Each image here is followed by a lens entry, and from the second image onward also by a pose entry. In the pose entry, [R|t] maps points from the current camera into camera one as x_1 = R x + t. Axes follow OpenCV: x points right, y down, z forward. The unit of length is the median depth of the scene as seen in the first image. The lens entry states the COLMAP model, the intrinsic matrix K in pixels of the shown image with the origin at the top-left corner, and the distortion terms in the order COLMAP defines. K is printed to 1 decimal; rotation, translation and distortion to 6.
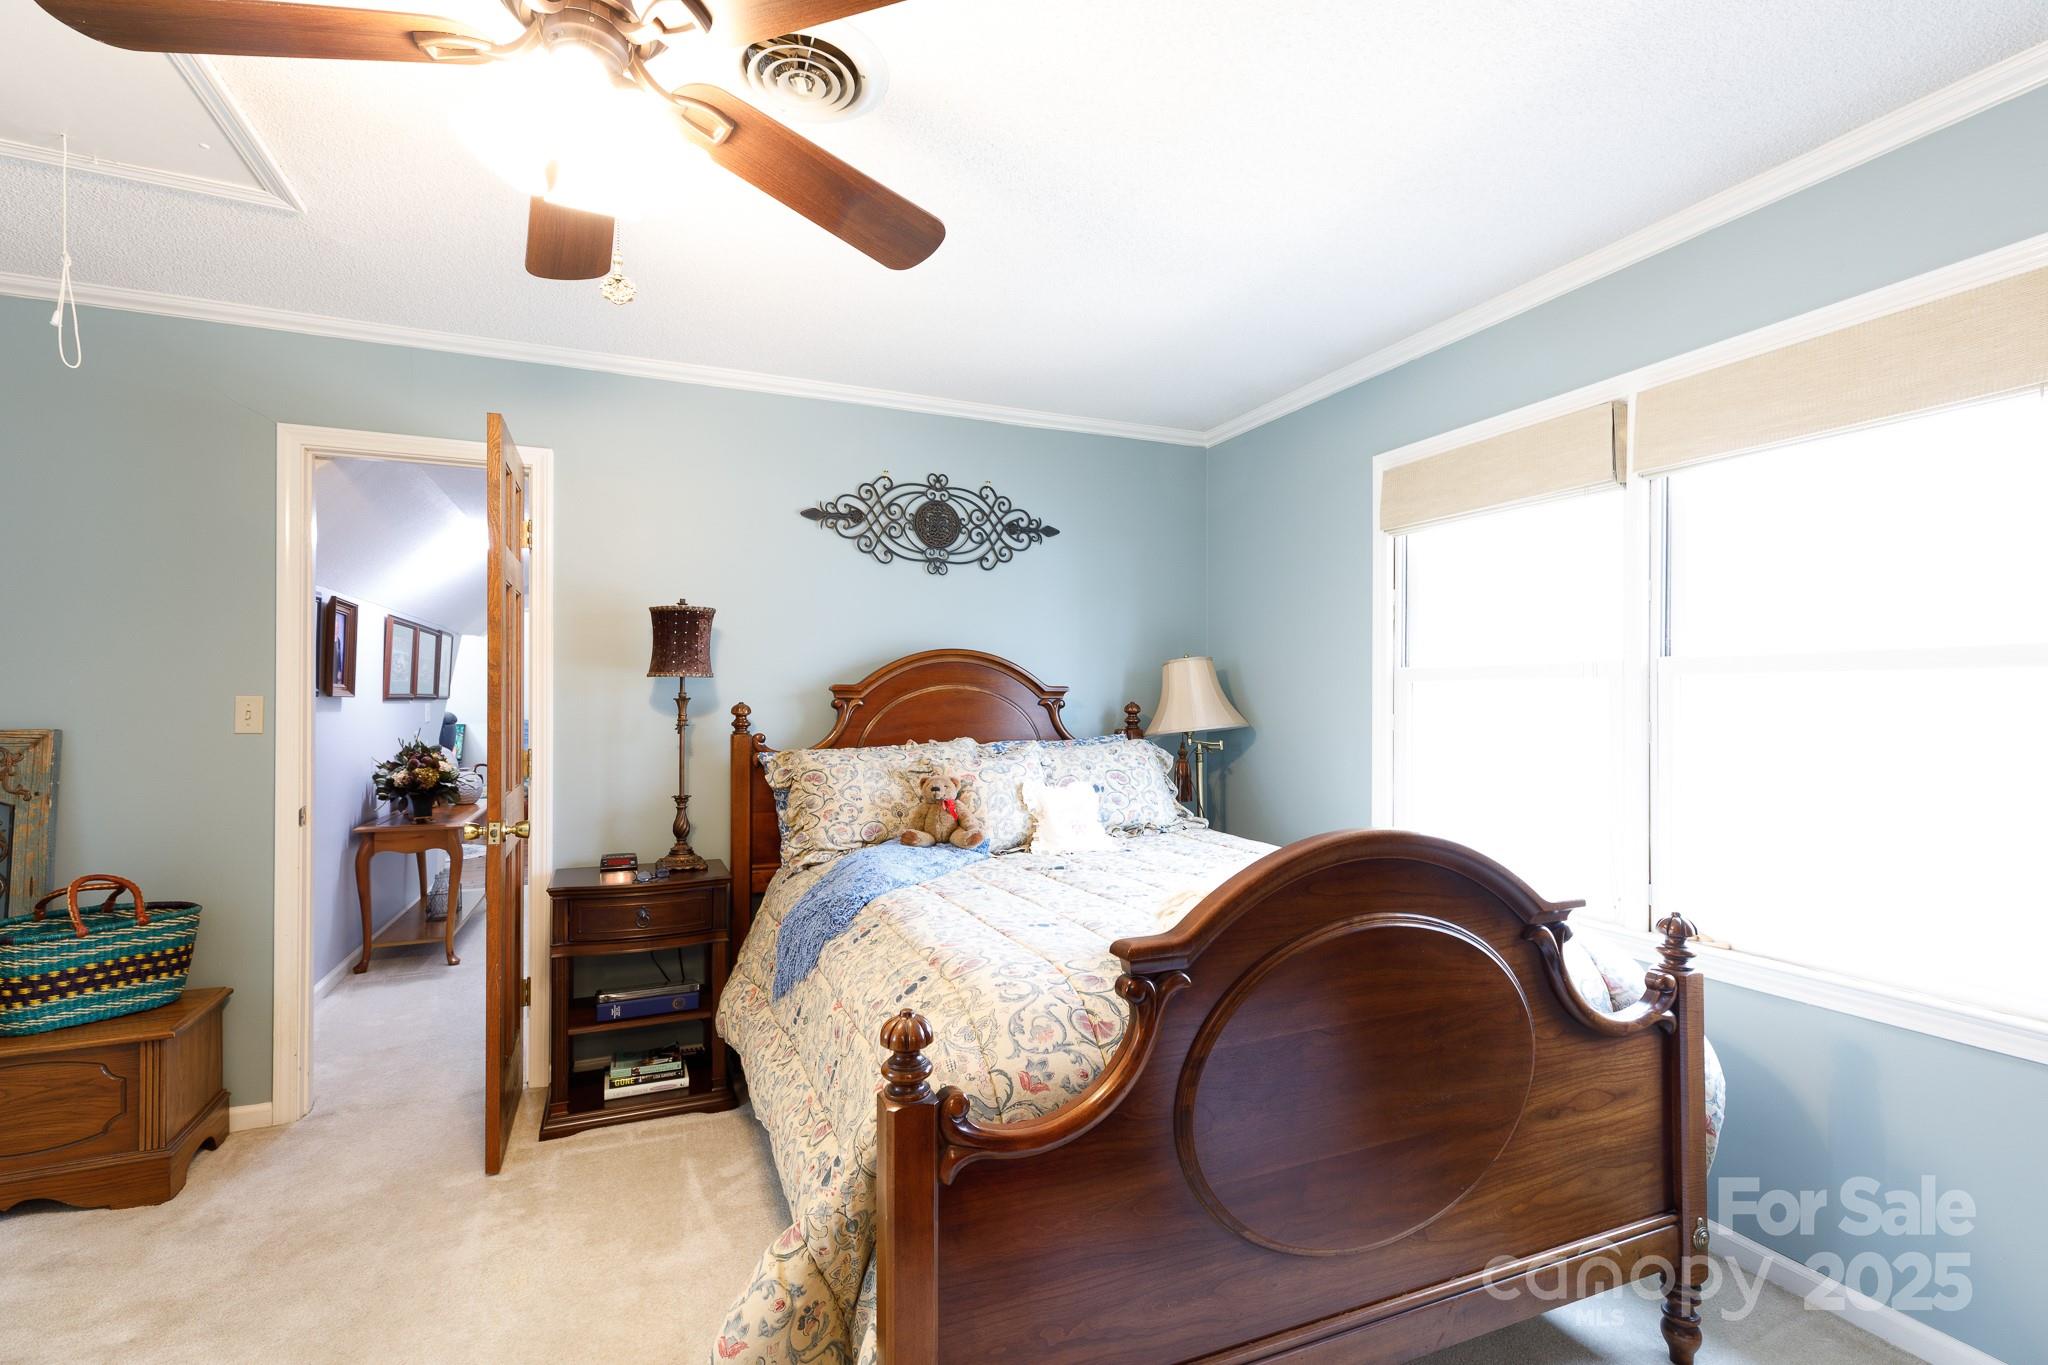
lens RADIAL K [[937.9, 0, 1021.1], [0, 937.9, 686.7], [0, 0, 1]] dist [0.004449, -0.000129]
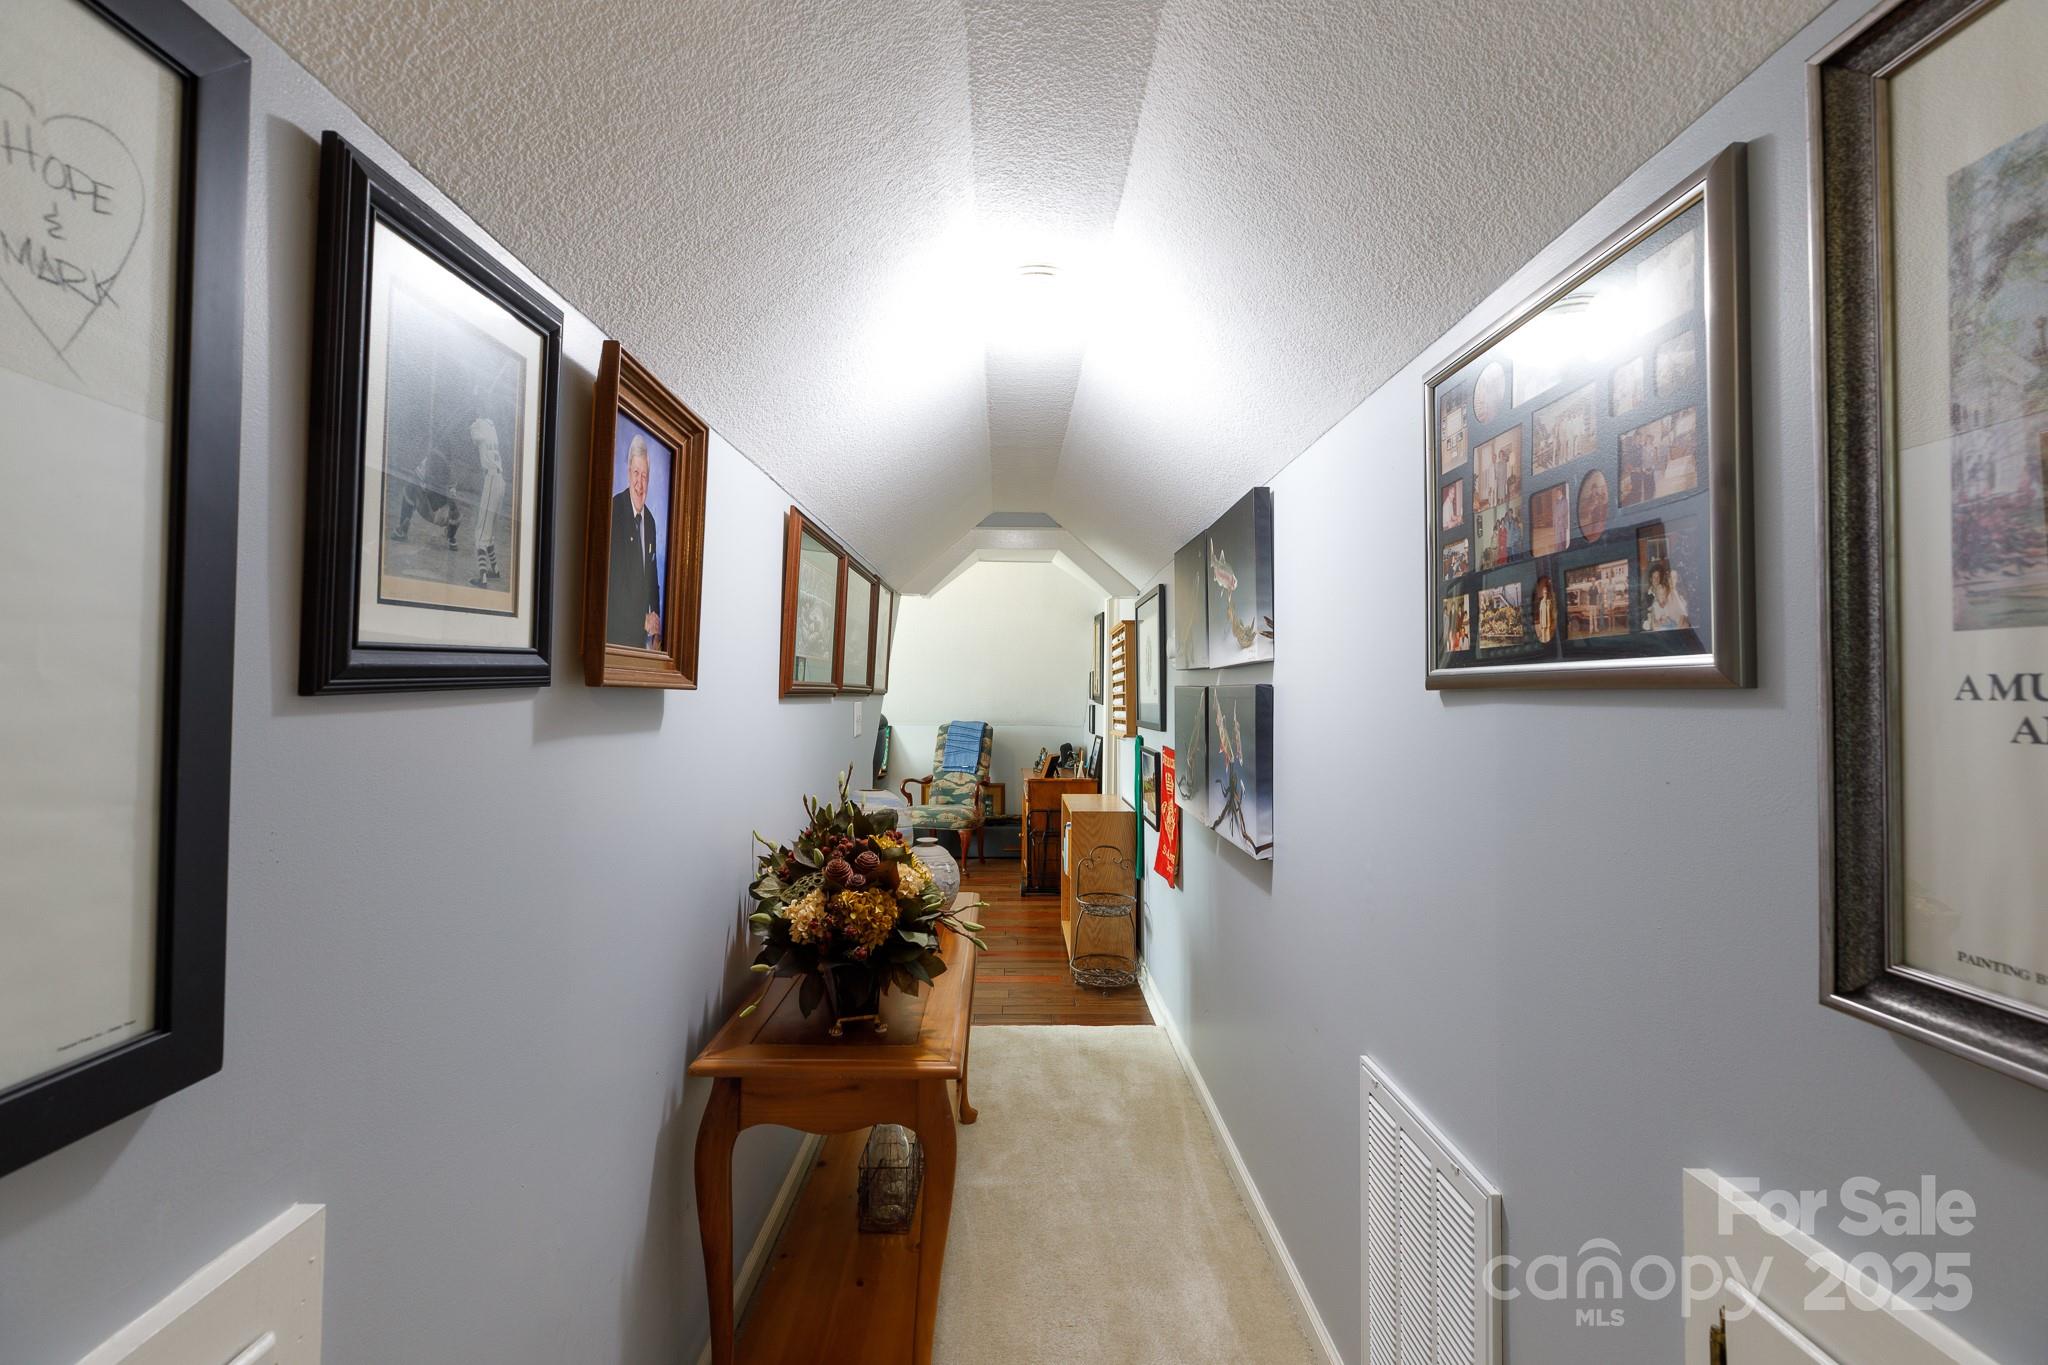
lens RADIAL K [[937.9, 0, 1026.4], [0, 937.9, 677.5], [0, 0, 1]] dist [0.004449, -0.000129]
pose [[0.931418, 0.006768, -0.363888, -0.422610], [-0.009548, 0.999937, -0.005842, 0.006894], [0.363826, 0.008916, 0.931424, 0.650611]]
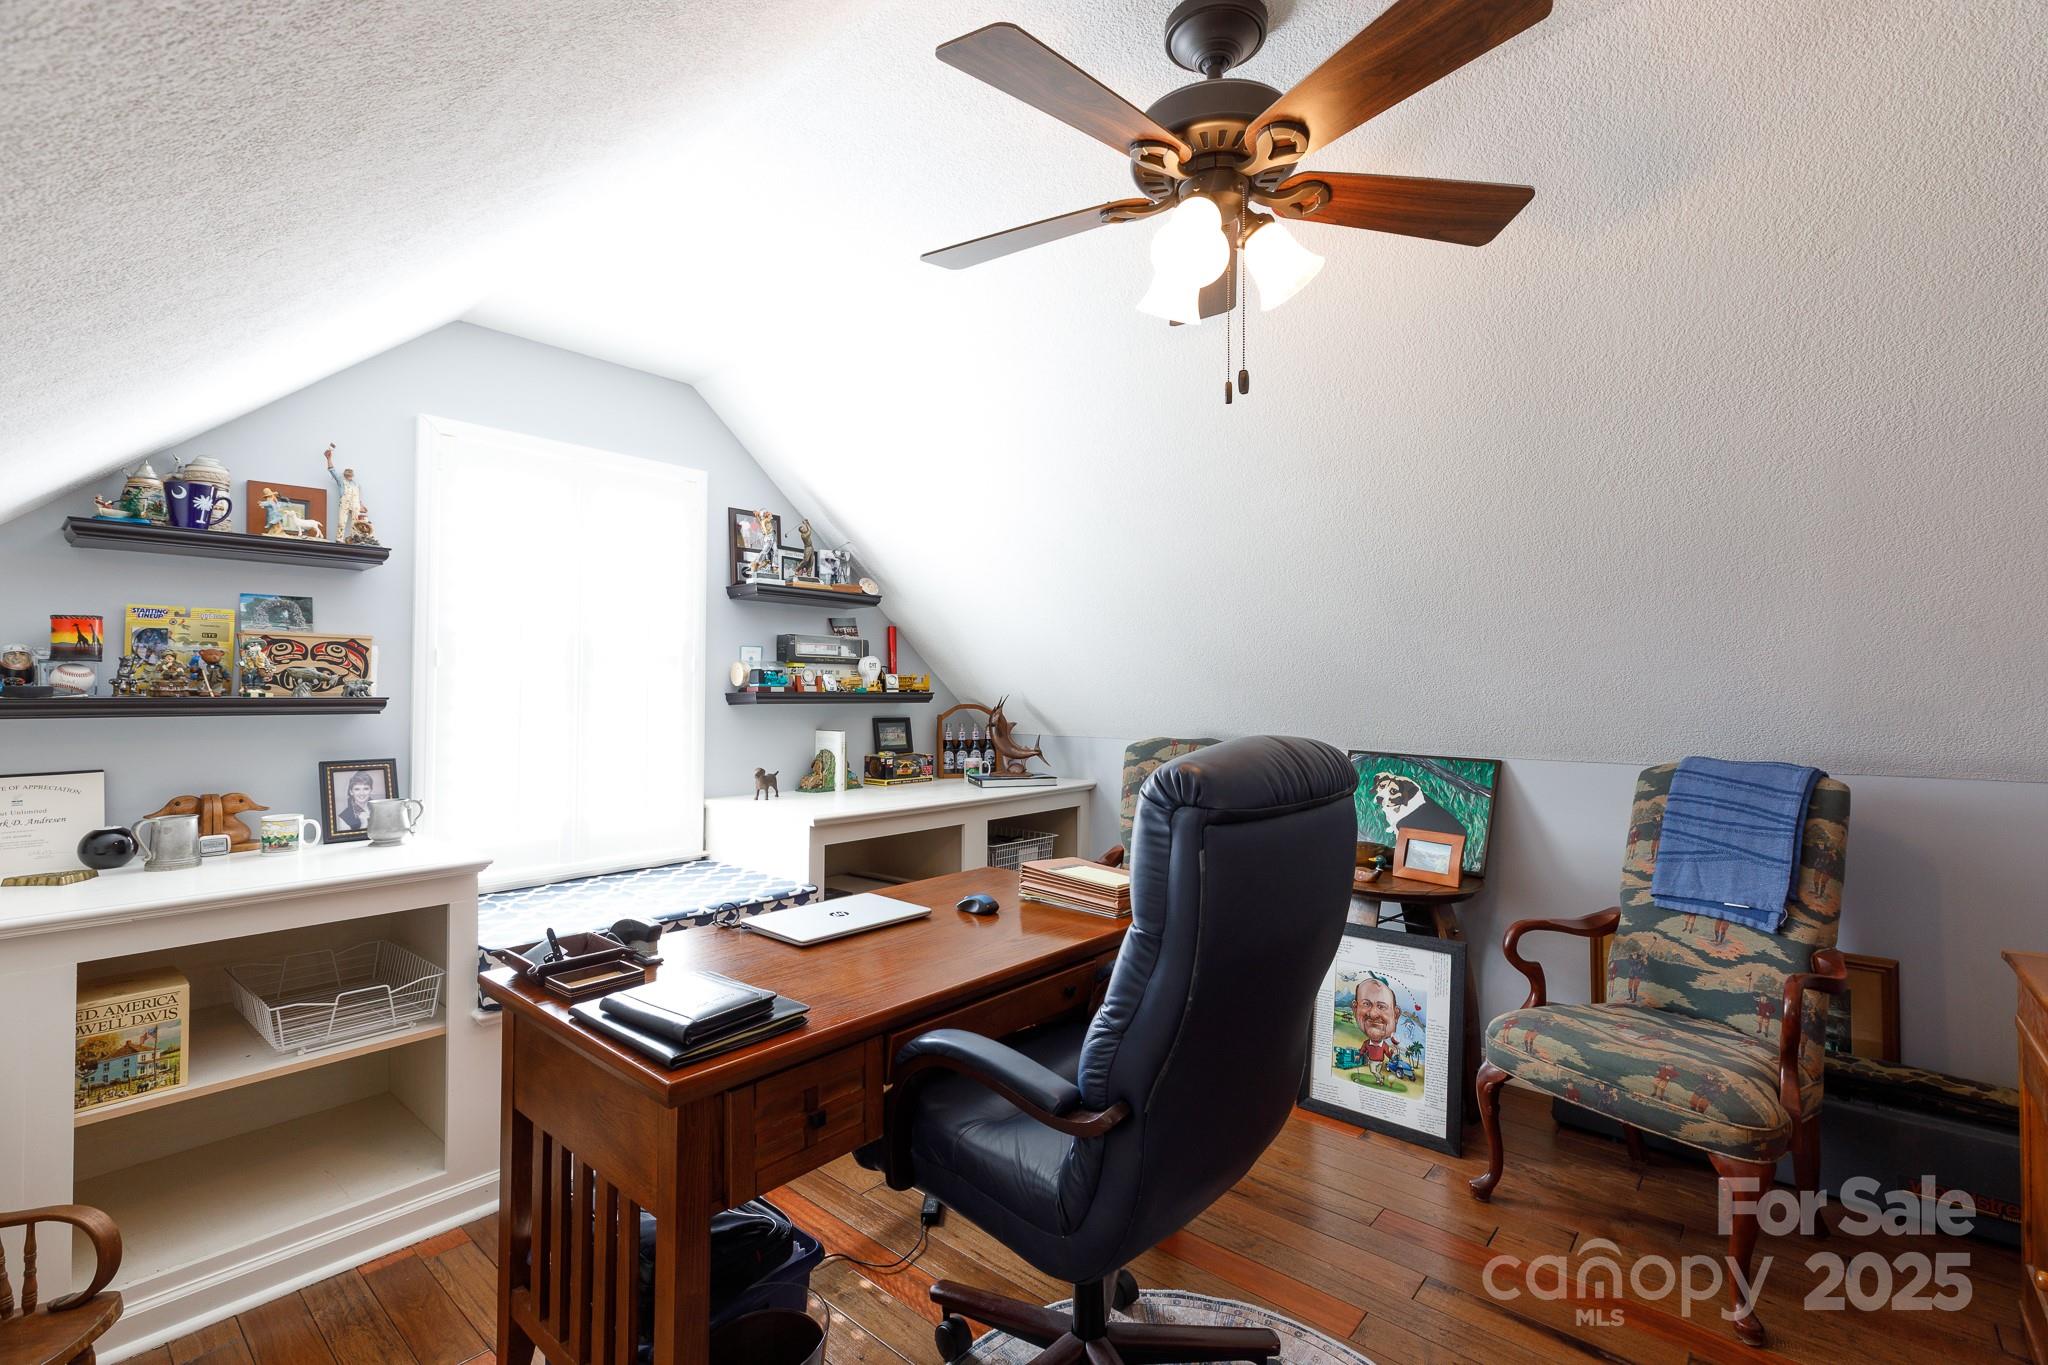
lens RADIAL K [[937.9, 0, 1040.3], [0, 937.9, 636.3], [0, 0, 1]] dist [0.004449, -0.000129]
pose [[0.468302, -0.001311, -0.883568, -0.522695], [0.000310, 0.999999, -0.001320, 0.006644], [0.883568, 0.000345, 0.468302, 0.868424]]
